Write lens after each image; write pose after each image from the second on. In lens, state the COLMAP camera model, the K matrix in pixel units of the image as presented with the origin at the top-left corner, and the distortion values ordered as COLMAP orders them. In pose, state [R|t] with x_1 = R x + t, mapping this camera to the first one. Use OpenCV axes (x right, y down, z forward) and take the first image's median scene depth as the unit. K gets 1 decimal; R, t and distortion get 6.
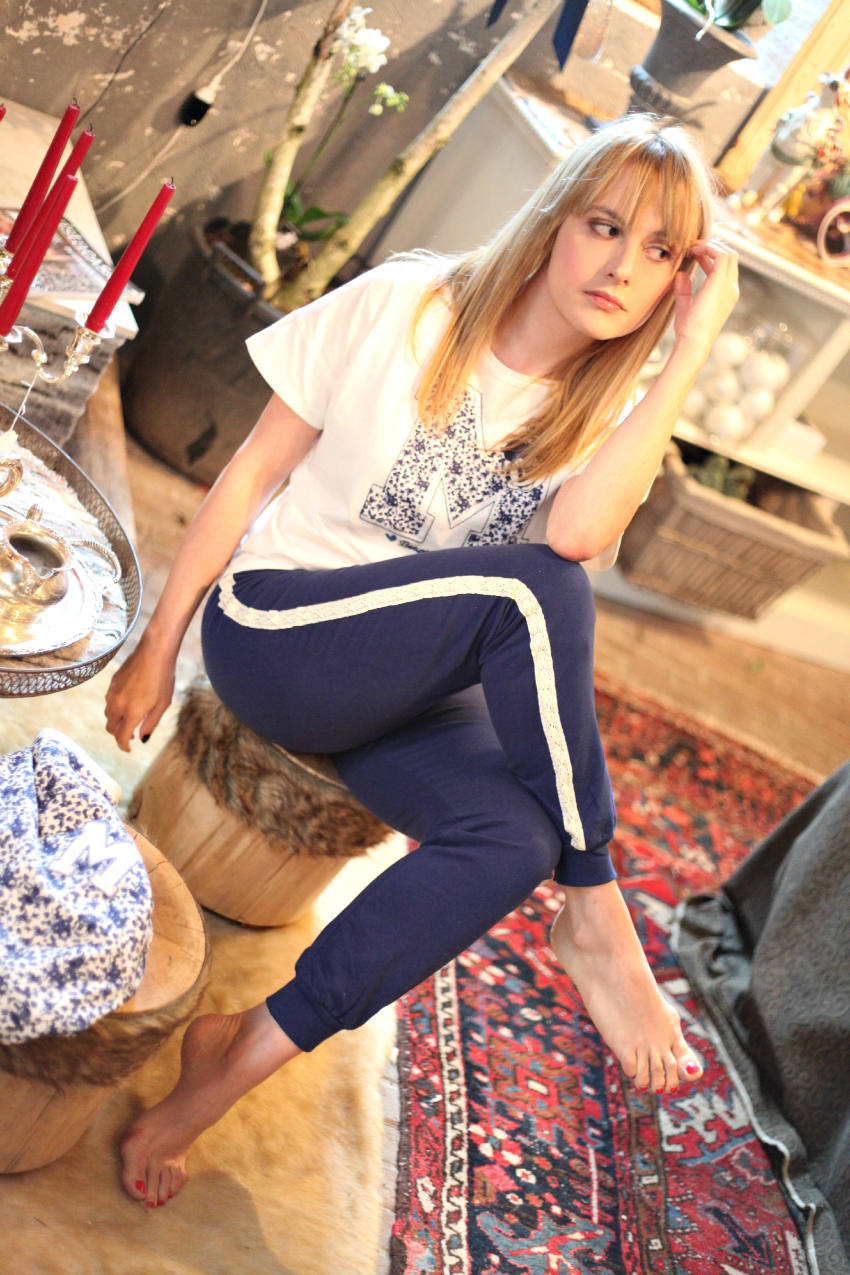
lens RADIAL K [[1911.7, 0, 425.0], [0, 1911.7, 637.5], [0, 0, 1]] dist [-0.107841, -0.070904]
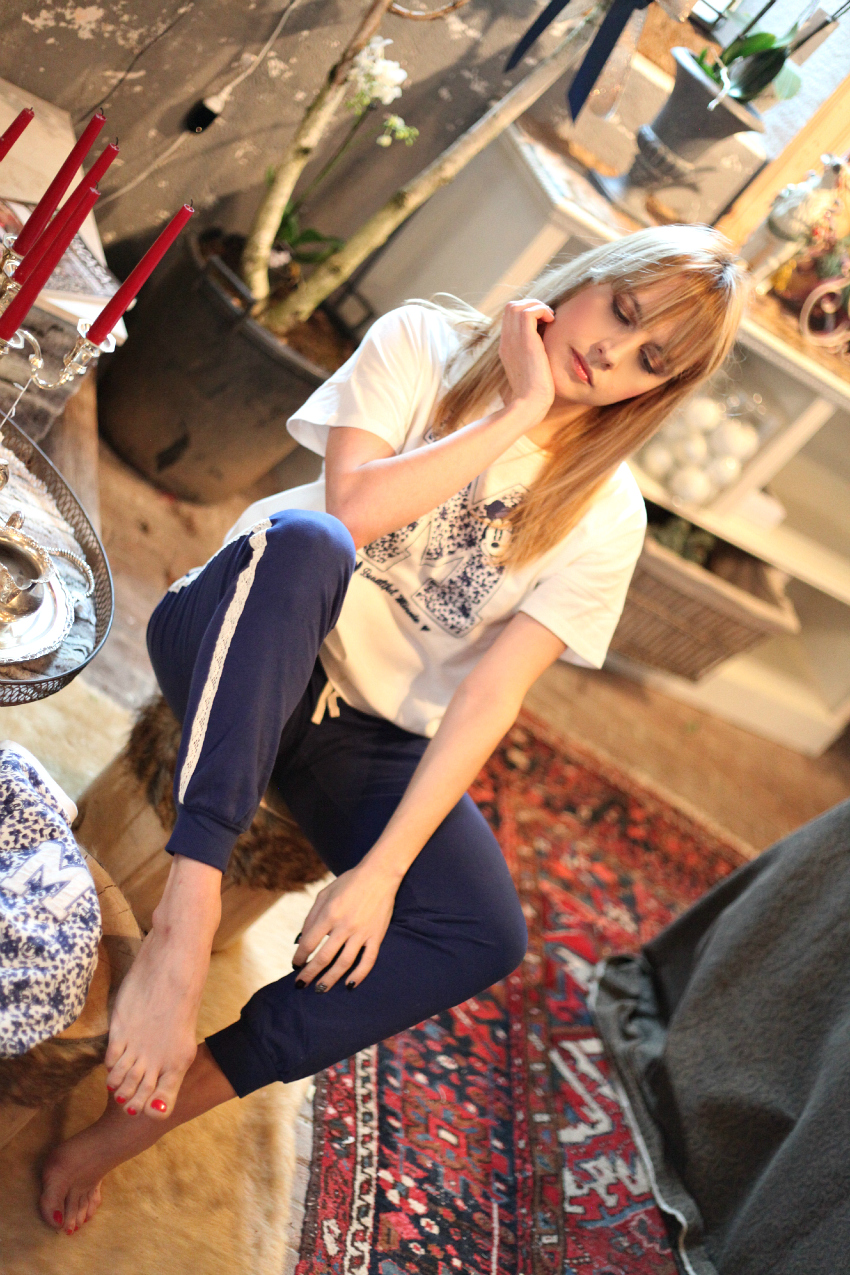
lens RADIAL K [[1911.7, 0, 425.0], [0, 1911.7, 637.5], [0, 0, 1]] dist [-0.107841, -0.070904]
pose [[0.993175, 0.107662, 0.044865, -0.025090], [-0.107501, 0.994187, -0.006006, -0.017109], [-0.045251, 0.001142, 0.998975, 0.000715]]
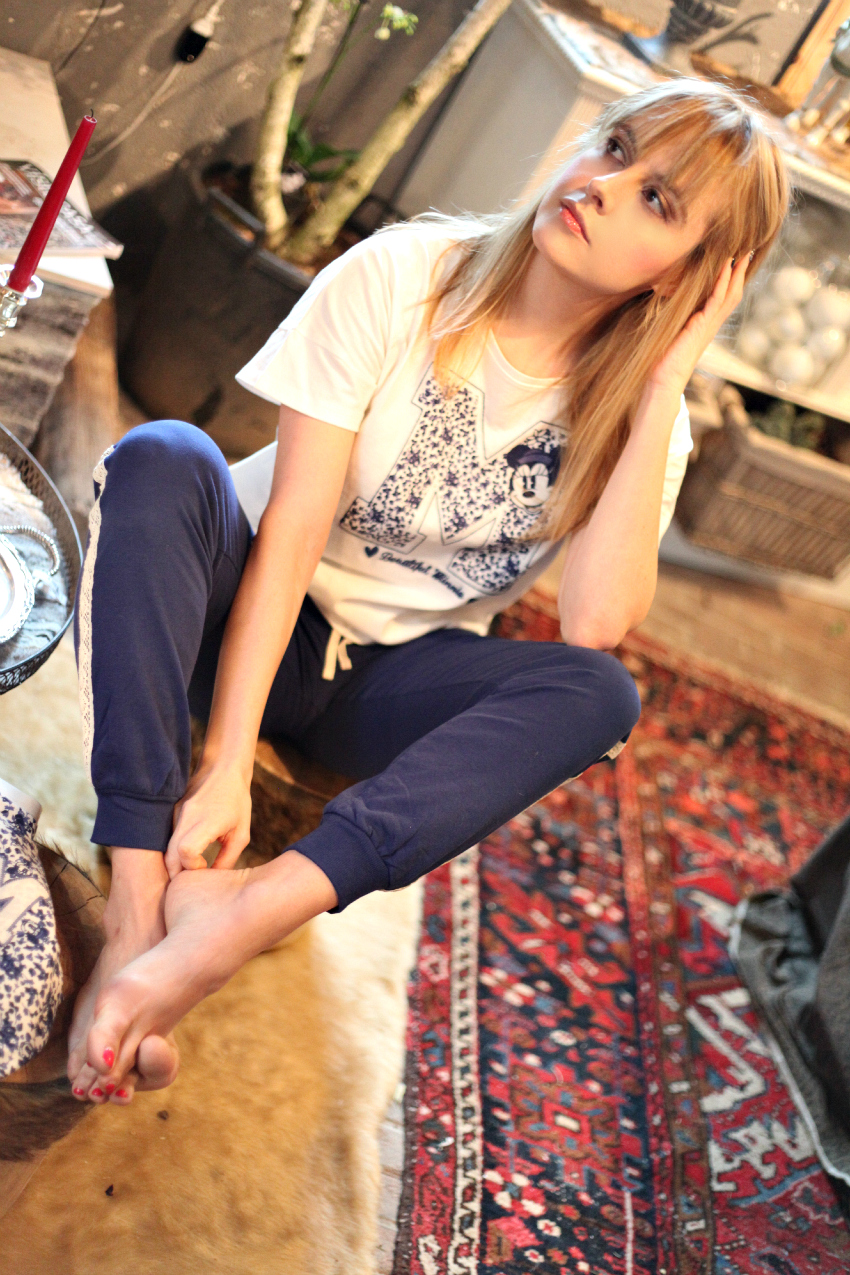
lens RADIAL K [[1911.7, 0, 425.0], [0, 1911.7, 637.5], [0, 0, 1]] dist [-0.107841, -0.070904]
pose [[0.997476, -0.025204, -0.066381, 0.055536], [0.026876, 0.999340, 0.024423, -0.013826], [0.065721, -0.026145, 0.997495, 0.109974]]
